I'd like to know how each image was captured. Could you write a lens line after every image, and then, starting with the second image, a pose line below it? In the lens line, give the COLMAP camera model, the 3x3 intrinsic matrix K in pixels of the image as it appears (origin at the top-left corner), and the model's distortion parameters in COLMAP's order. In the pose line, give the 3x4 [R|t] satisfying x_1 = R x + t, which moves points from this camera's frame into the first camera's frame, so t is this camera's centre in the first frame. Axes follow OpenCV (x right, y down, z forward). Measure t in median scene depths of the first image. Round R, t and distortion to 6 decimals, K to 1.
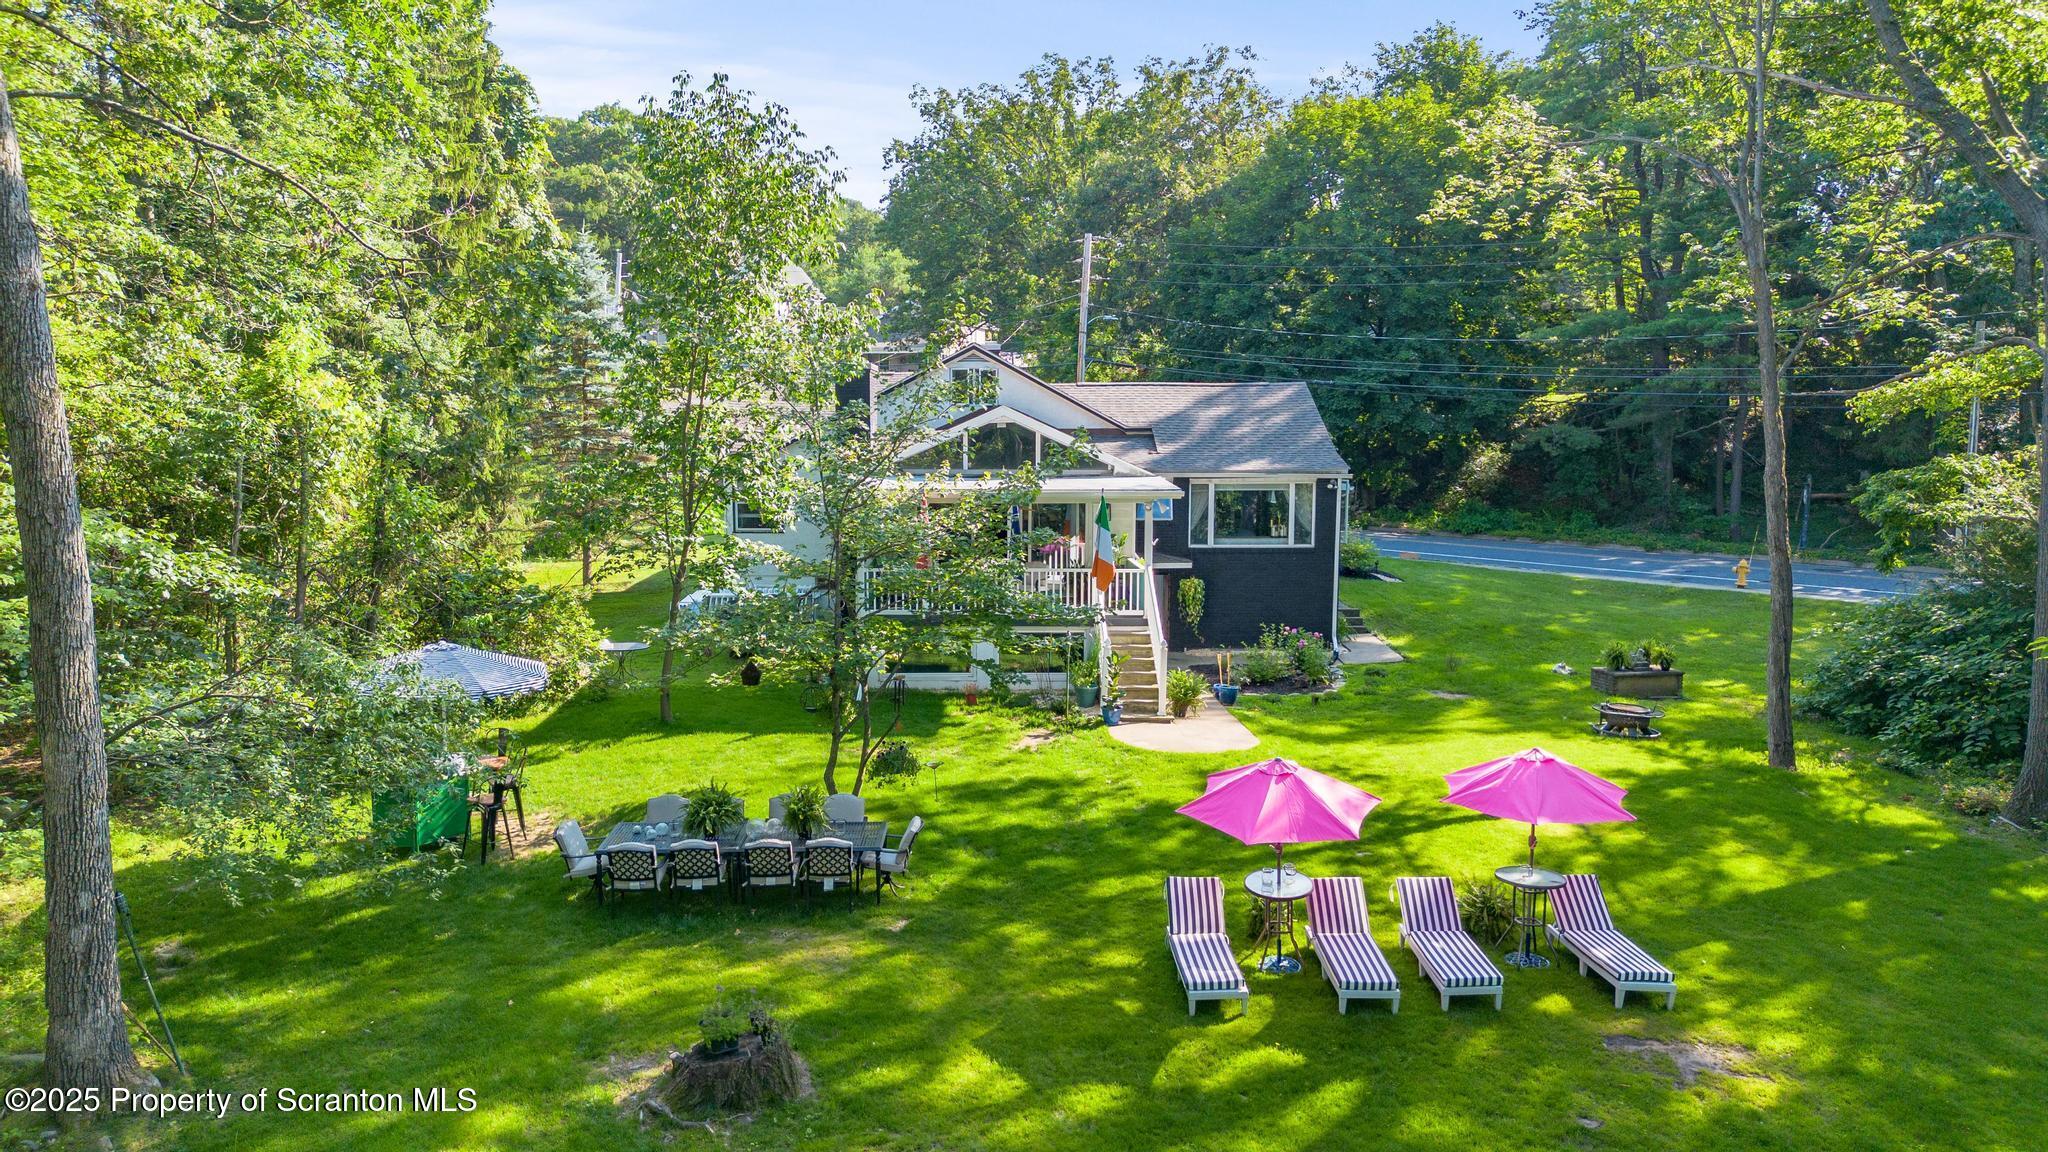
lens RADIAL K [[1454.3, 0, 1018.7], [0, 1454.3, 571.5], [0, 0, 1]] dist [0.069644, -0.082665]
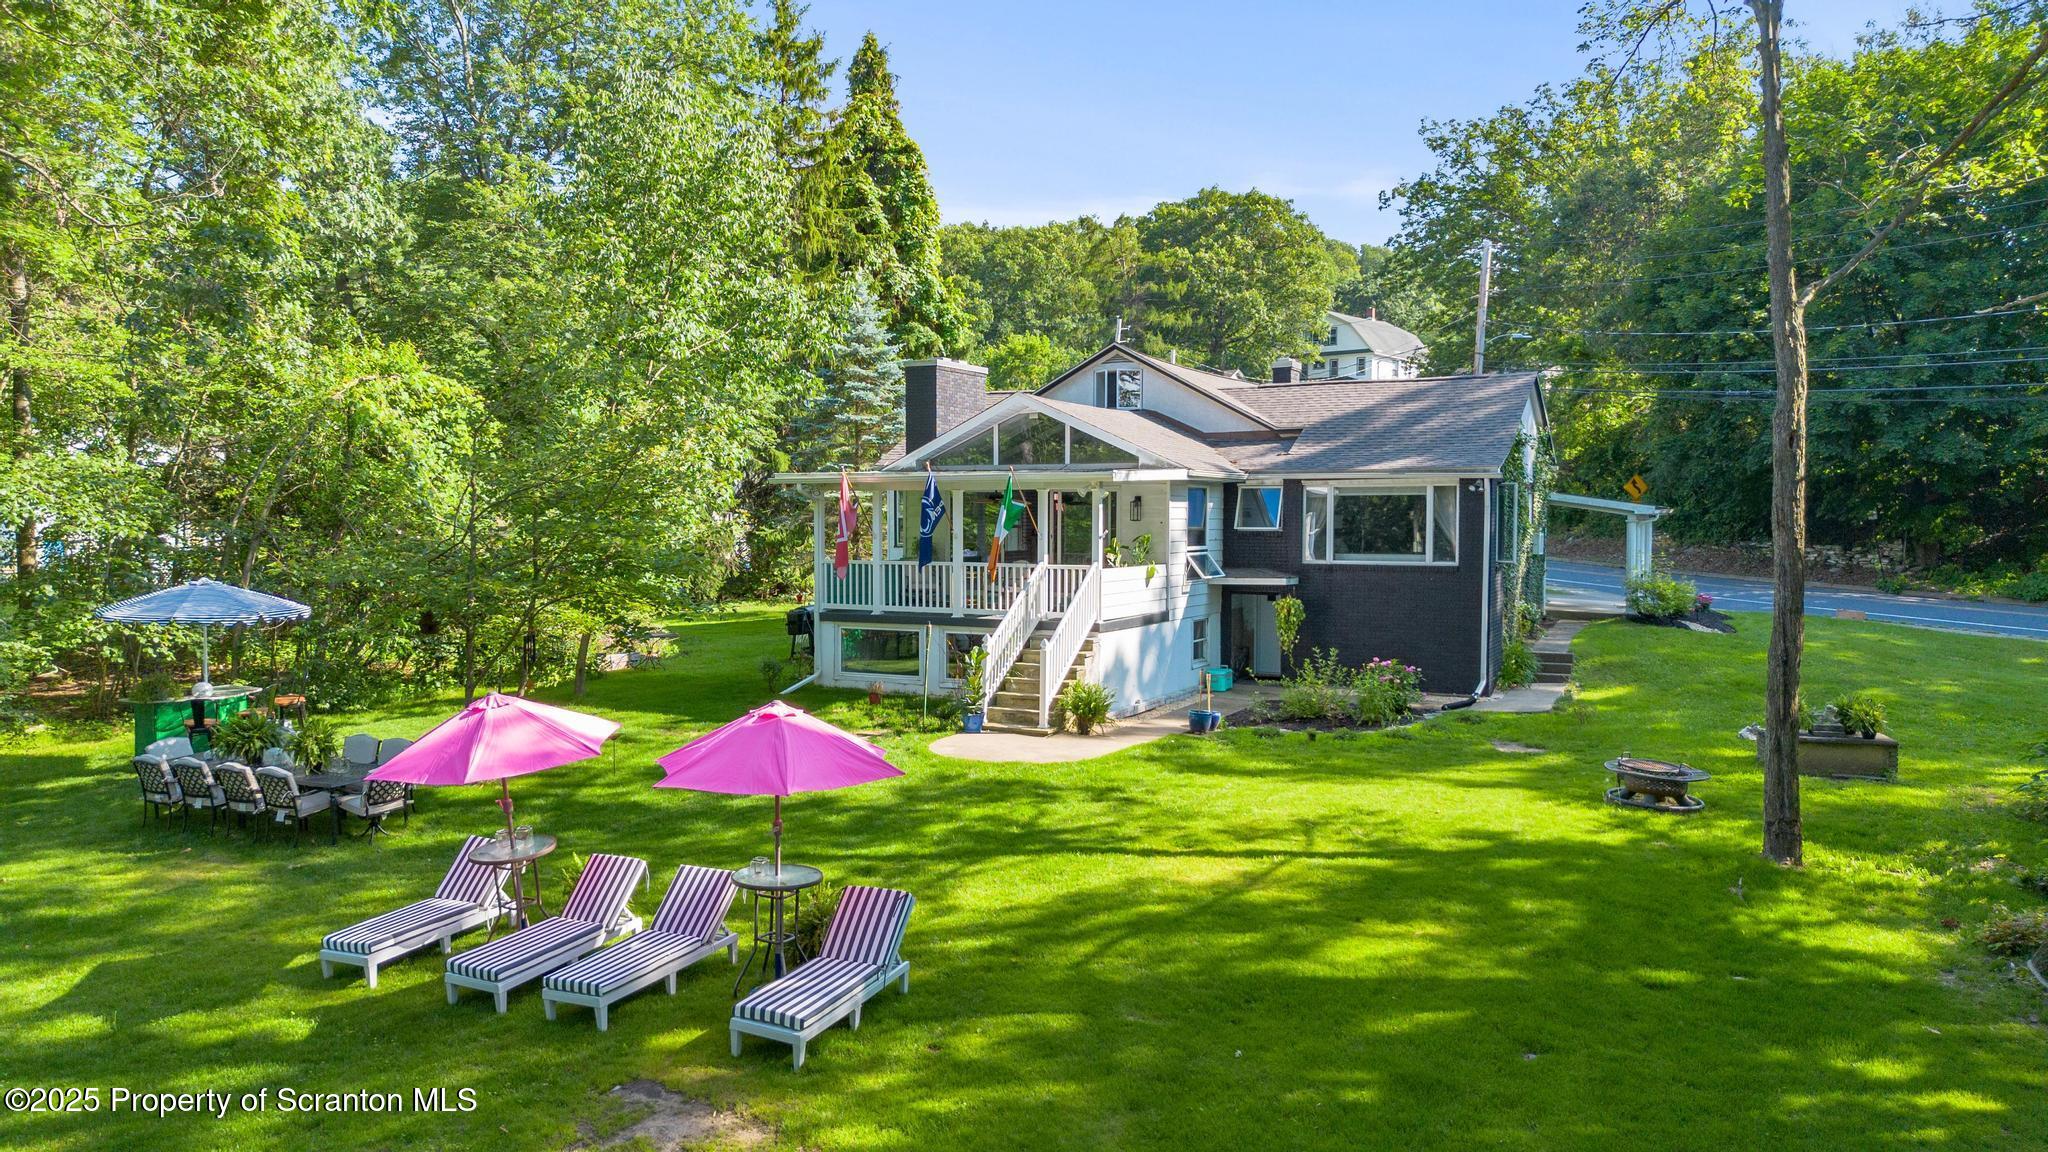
lens RADIAL K [[1454.3, 0, 1018.7], [0, 1454.3, 571.5], [0, 0, 1]] dist [0.069644, -0.082665]
pose [[0.876579, 0.016675, -0.480969, 0.376608], [-0.047863, 0.997465, -0.052650, 0.040342], [0.478872, 0.069172, 0.875155, 0.184538]]
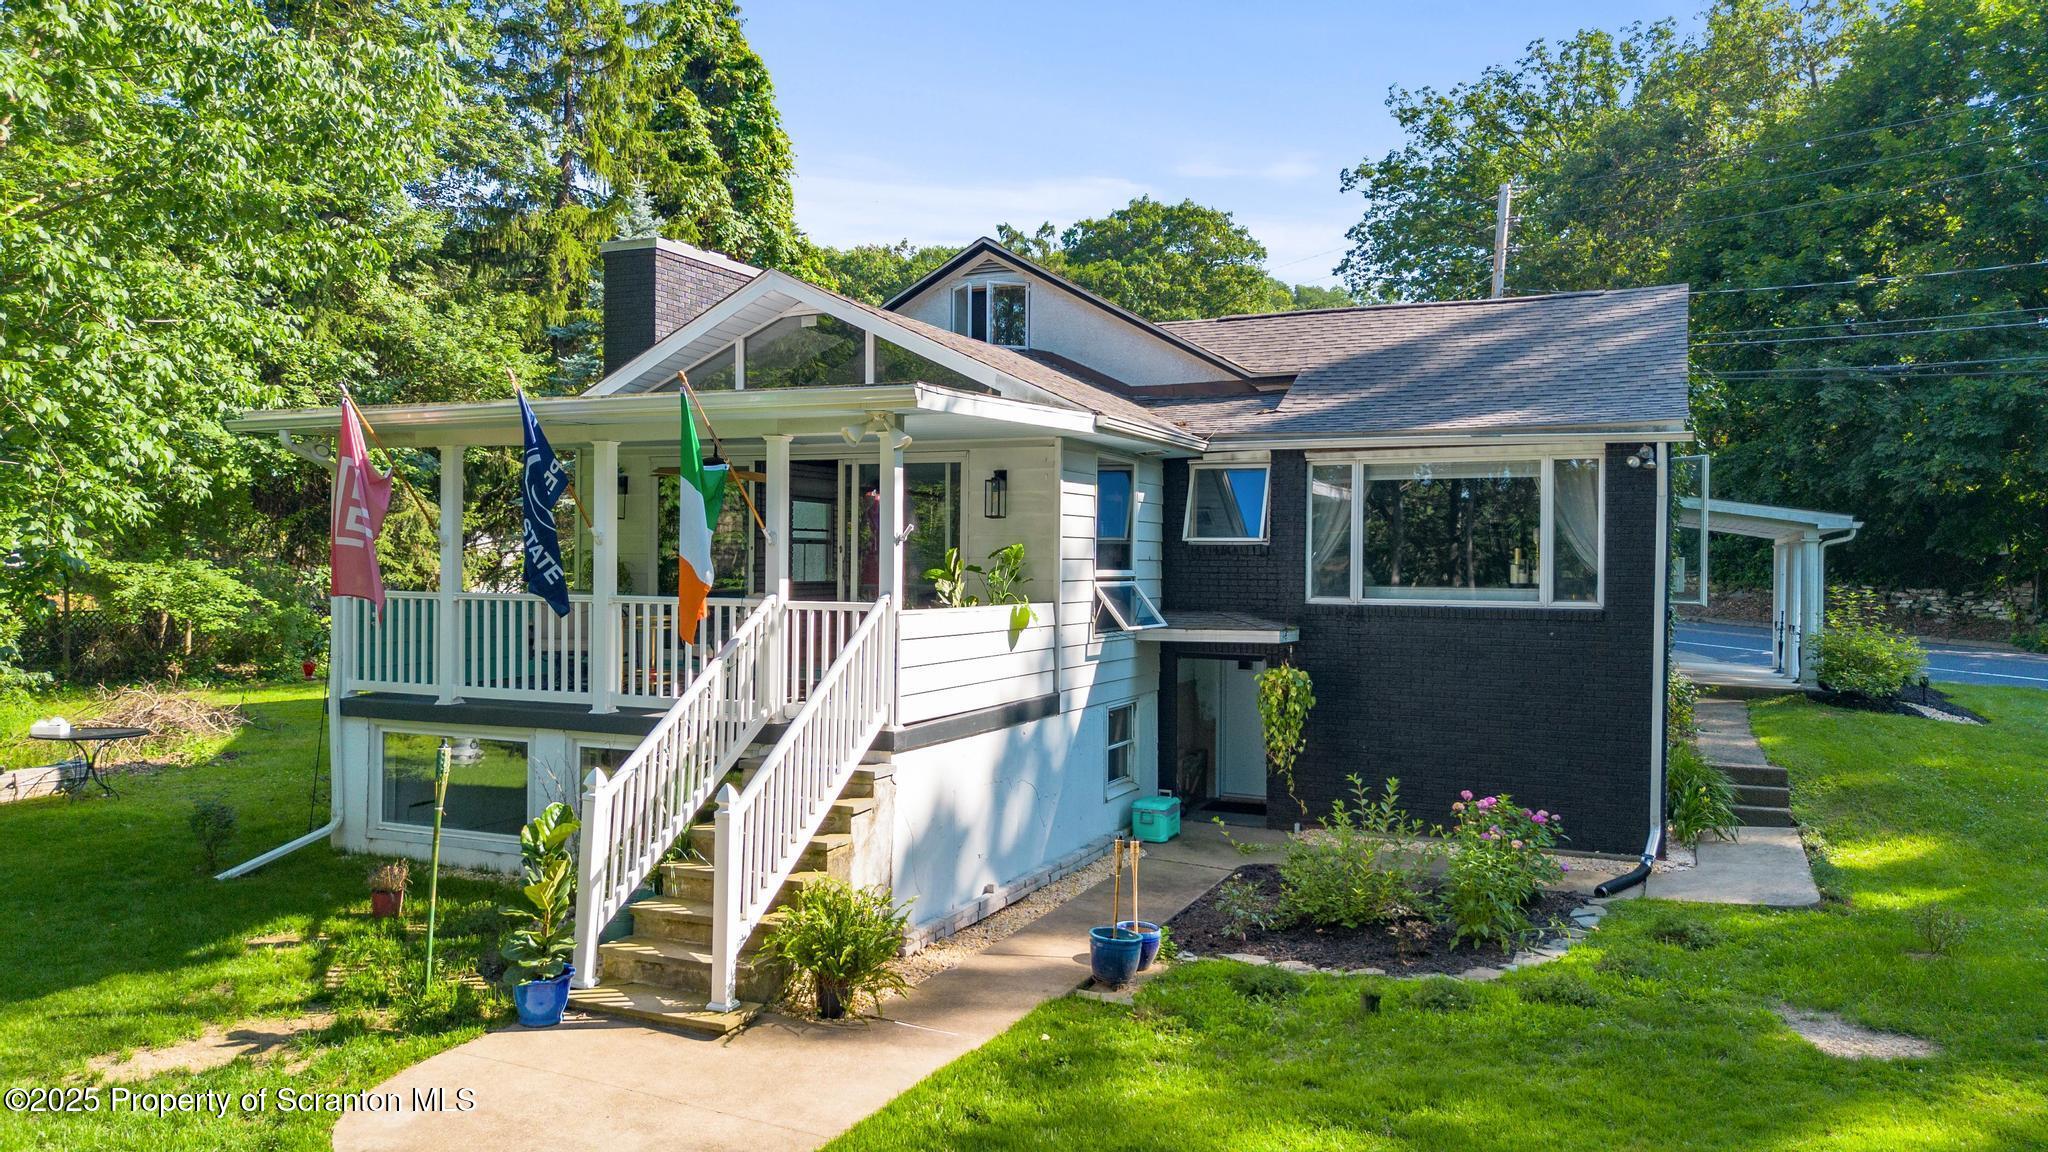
lens RADIAL K [[1454.3, 0, 1018.7], [0, 1454.3, 571.5], [0, 0, 1]] dist [0.069644, -0.082665]
pose [[0.897761, 0.006616, -0.440433, 0.237774], [-0.049925, 0.994972, -0.086821, 0.018137], [0.437644, 0.099933, 0.893578, 0.543079]]
